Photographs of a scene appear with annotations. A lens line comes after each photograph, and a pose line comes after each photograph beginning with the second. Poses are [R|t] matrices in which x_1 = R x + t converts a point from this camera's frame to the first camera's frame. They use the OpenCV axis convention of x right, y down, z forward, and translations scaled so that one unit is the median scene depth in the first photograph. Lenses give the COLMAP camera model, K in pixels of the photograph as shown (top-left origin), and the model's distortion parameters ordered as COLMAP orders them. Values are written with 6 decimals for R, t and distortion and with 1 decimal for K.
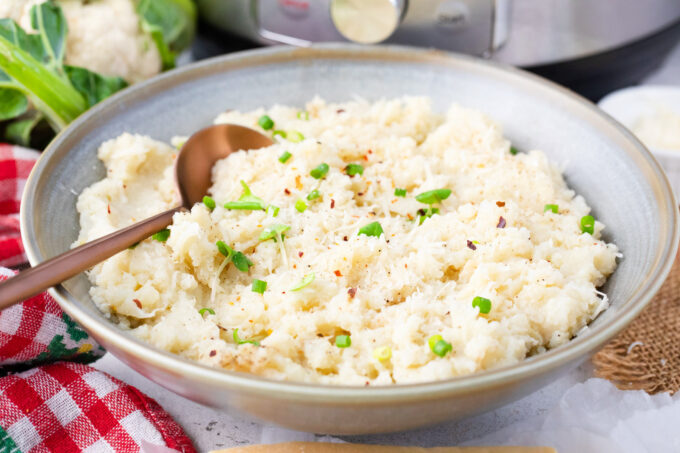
lens RADIAL K [[2272.2, 0, 340.0], [0, 2272.2, 226.5], [0, 0, 1]] dist [0.043305, -1.988811]
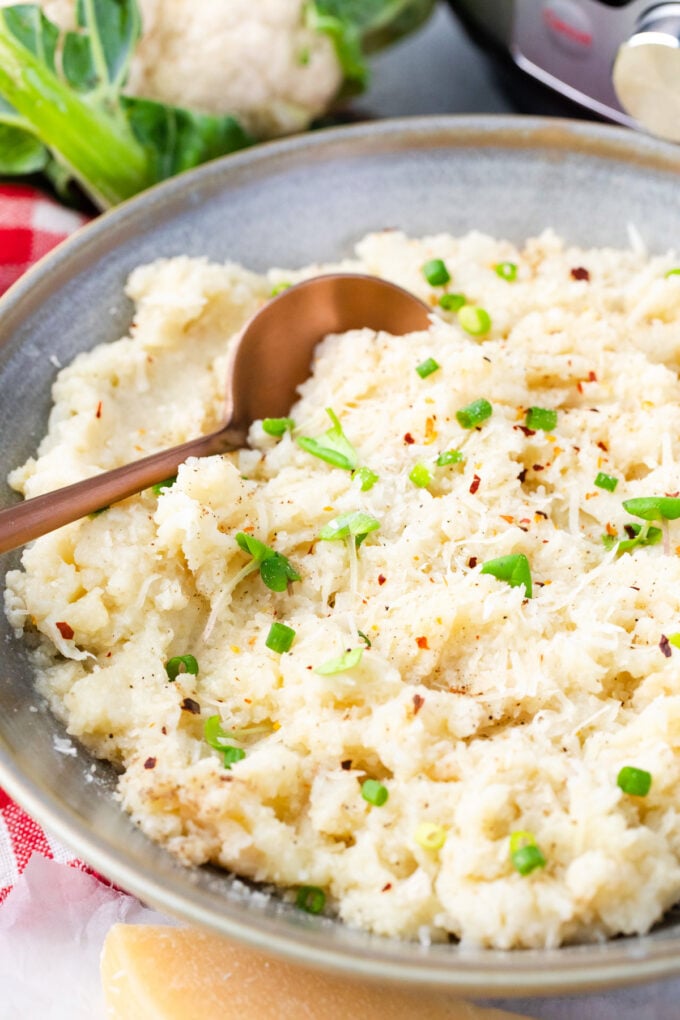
lens RADIAL K [[3408.3, 0, 340.0], [0, 3408.3, 510.0], [0, 0, 1]] dist [0.043305, -1.988811]
pose [[0.944881, 0.224271, -0.238543, 0.166771], [-0.152914, 0.946501, 0.284171, -0.237261], [0.289512, -0.232032, 0.928625, 0.209134]]
